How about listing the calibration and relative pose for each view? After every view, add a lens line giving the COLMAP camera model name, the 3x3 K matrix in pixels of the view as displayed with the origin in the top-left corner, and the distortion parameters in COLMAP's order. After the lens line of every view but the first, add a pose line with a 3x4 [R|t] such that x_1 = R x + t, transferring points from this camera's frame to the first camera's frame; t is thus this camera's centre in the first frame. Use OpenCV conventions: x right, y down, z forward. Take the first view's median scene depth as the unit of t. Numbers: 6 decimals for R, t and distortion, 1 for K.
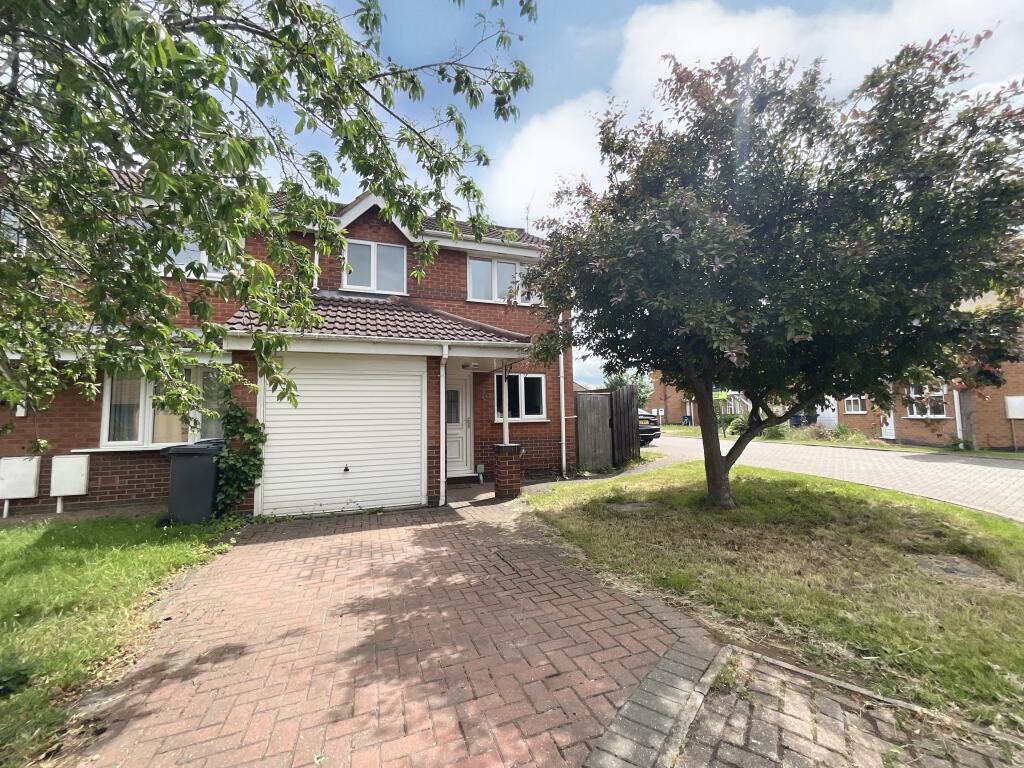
lens RADIAL K [[412.6, 0, 513.5], [0, 412.6, 384.4], [0, 0, 1]] dist [0.004604, 0.001035]
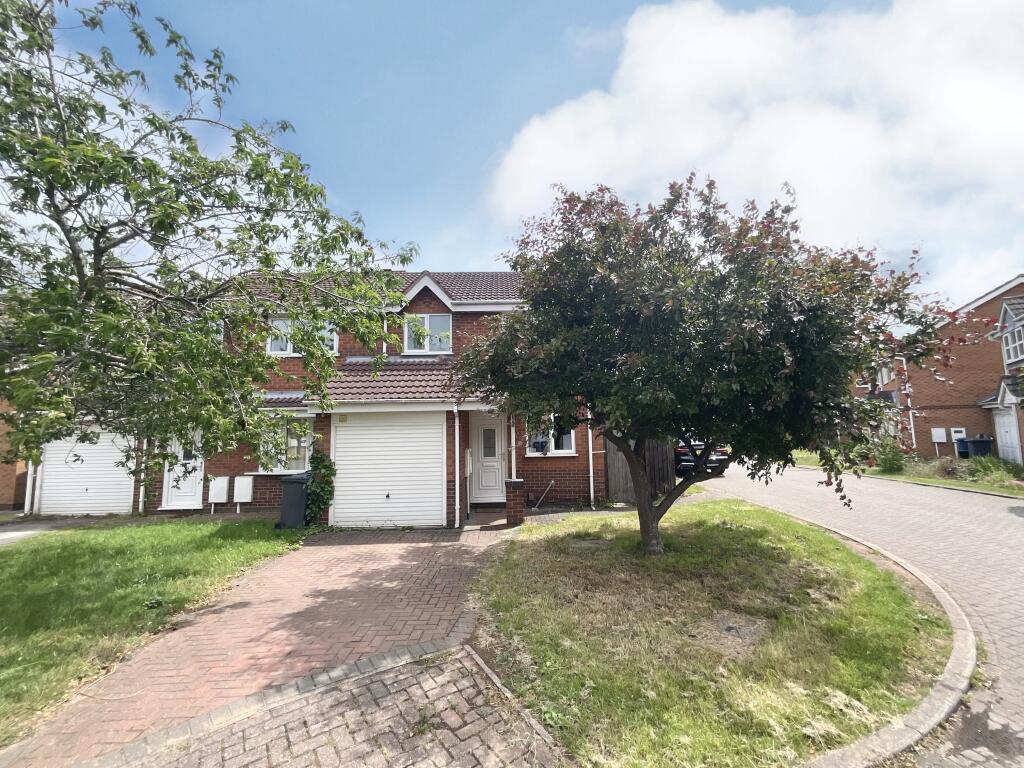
lens RADIAL K [[412.6, 0, 509.8], [0, 412.6, 383.3], [0, 0, 1]] dist [0.004604, 0.001035]
pose [[0.942597, -0.034653, -0.332129, 0.525601], [0.025818, 0.999187, -0.030978, -0.136177], [0.332932, 0.020625, 0.942725, -0.195578]]
